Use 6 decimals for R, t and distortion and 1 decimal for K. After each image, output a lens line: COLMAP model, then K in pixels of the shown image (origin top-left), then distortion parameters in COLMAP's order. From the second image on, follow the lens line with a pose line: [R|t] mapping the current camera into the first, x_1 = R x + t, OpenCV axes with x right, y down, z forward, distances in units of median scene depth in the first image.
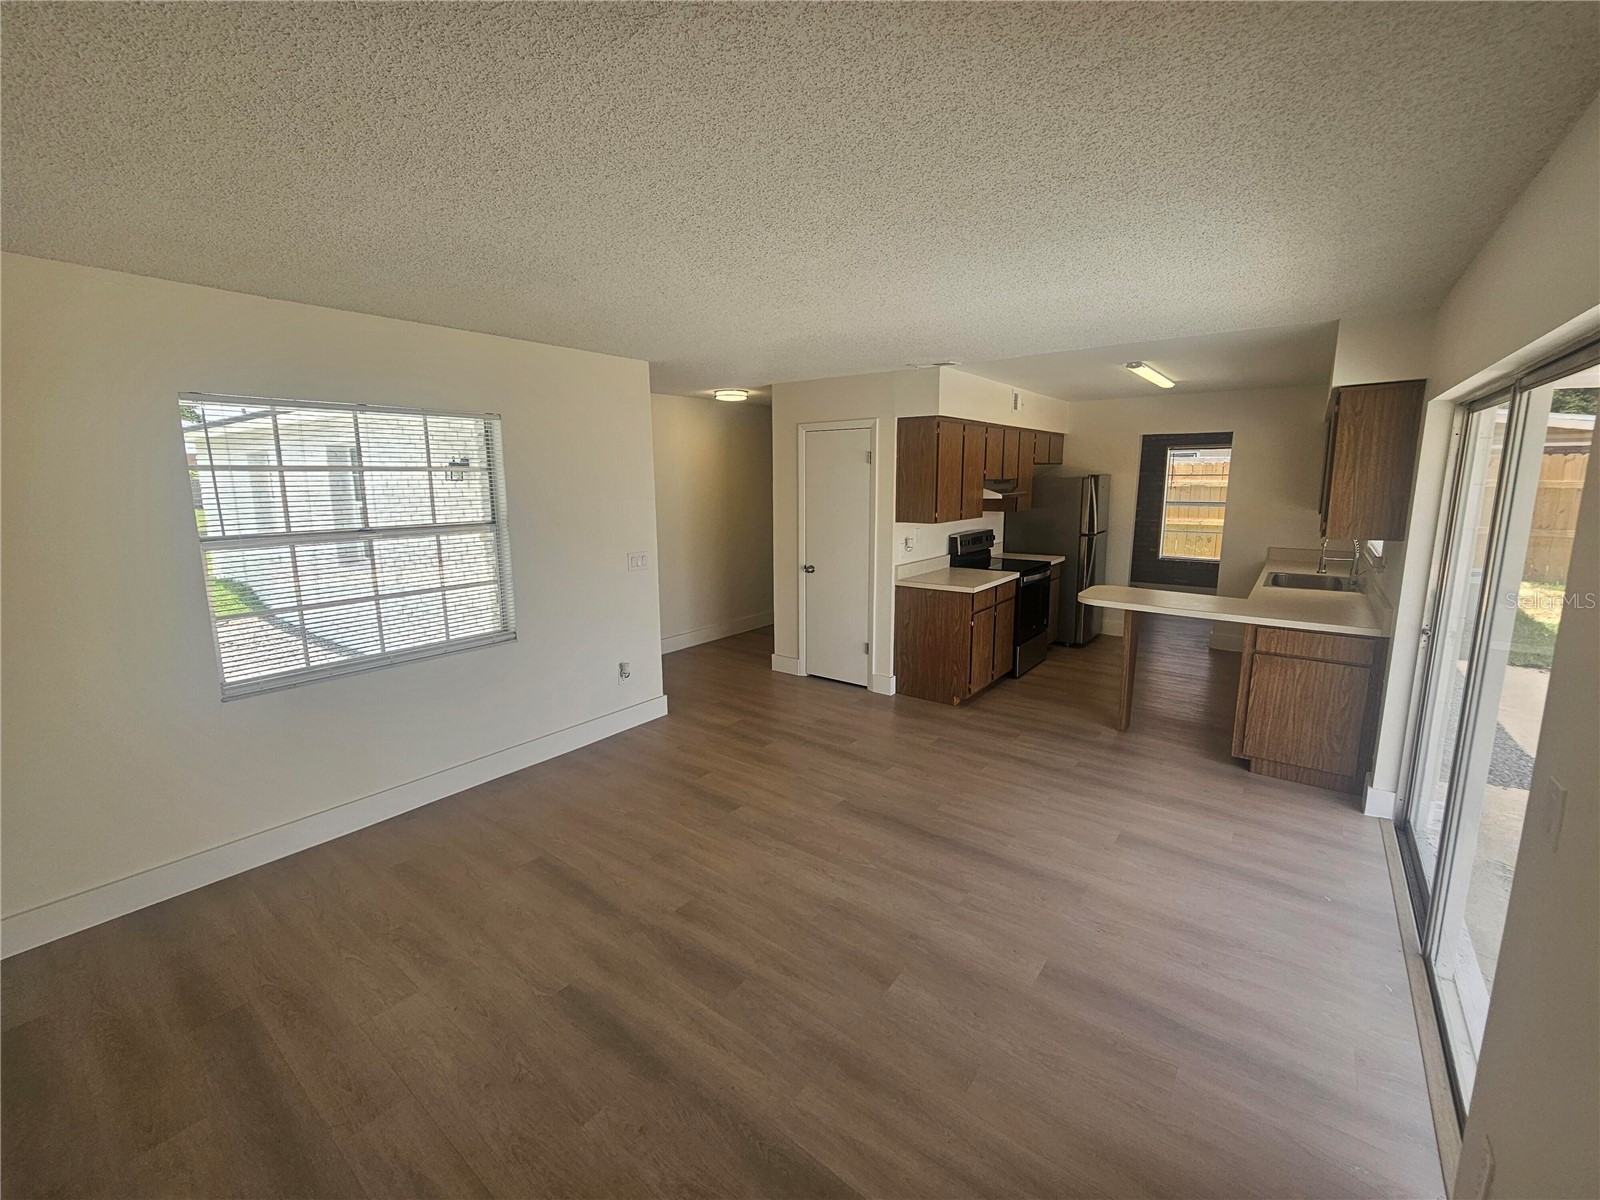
lens RADIAL K [[664.2, 0, 795.4], [0, 664.2, 584.6], [0, 0, 1]] dist [0.002413, -0.000692]
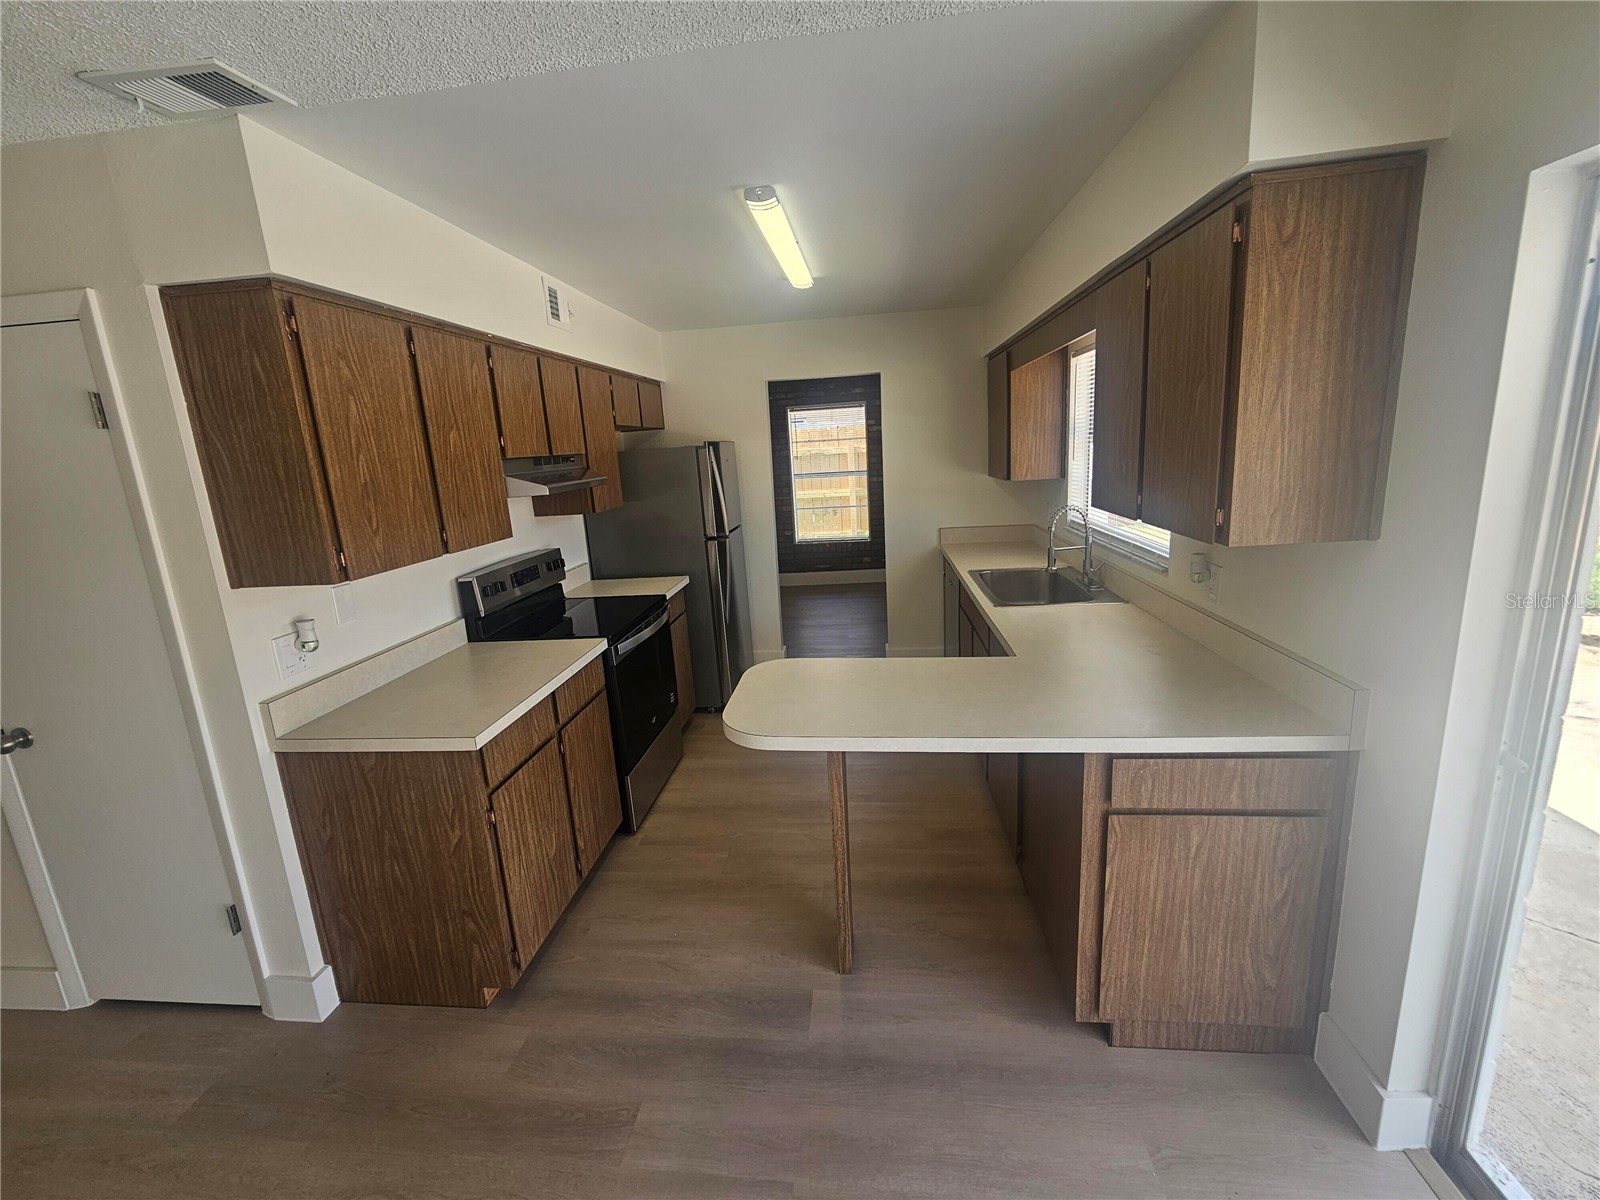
lens RADIAL K [[664.2, 0, 793.7], [0, 664.2, 588.8], [0, 0, 1]] dist [0.002413, -0.000692]
pose [[0.855262, -0.153224, 0.495025, 0.238840], [0.137023, 0.988153, 0.069126, -0.078801], [-0.499752, 0.008709, 0.866125, 0.545861]]
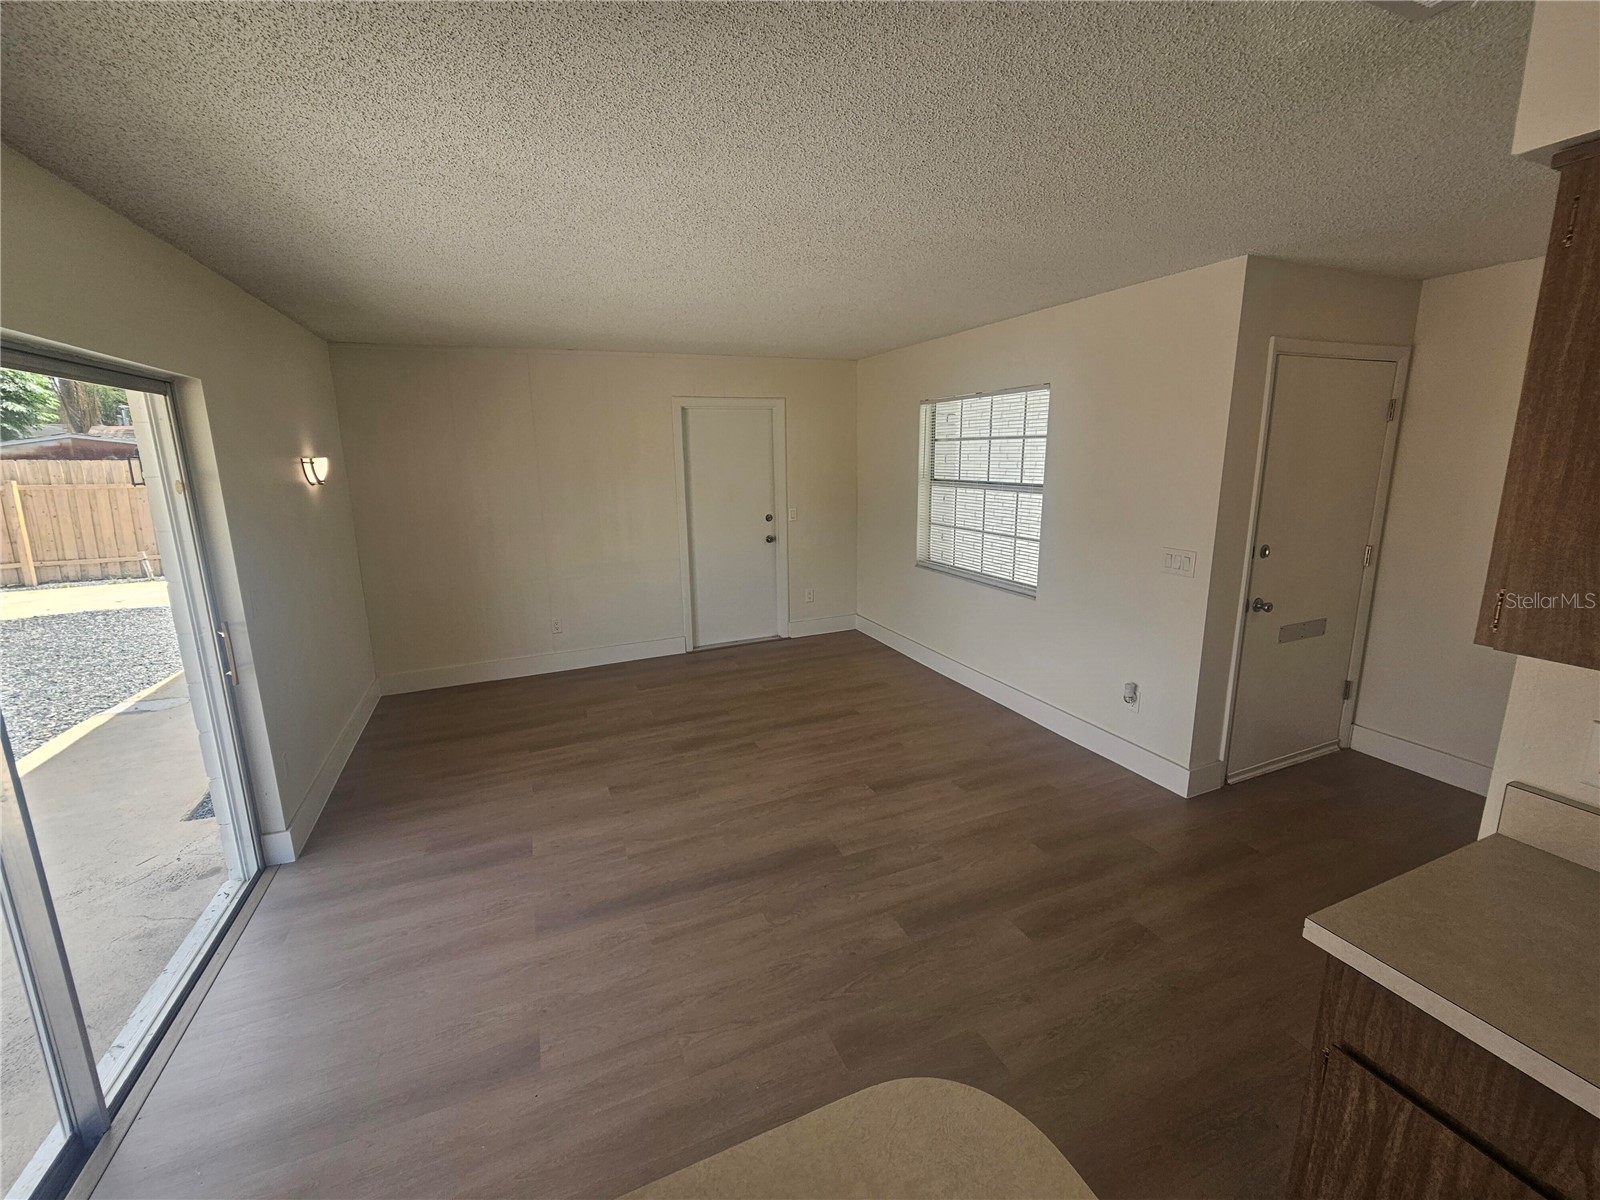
lens RADIAL K [[664.2, 0, 792.7], [0, 664.2, 584.1], [0, 0, 1]] dist [0.002413, -0.000692]
pose [[-0.492614, 0.192700, -0.848645, 0.515243], [-0.119870, 0.950856, 0.285490, -0.150437], [0.861953, 0.242363, -0.445306, 0.872989]]
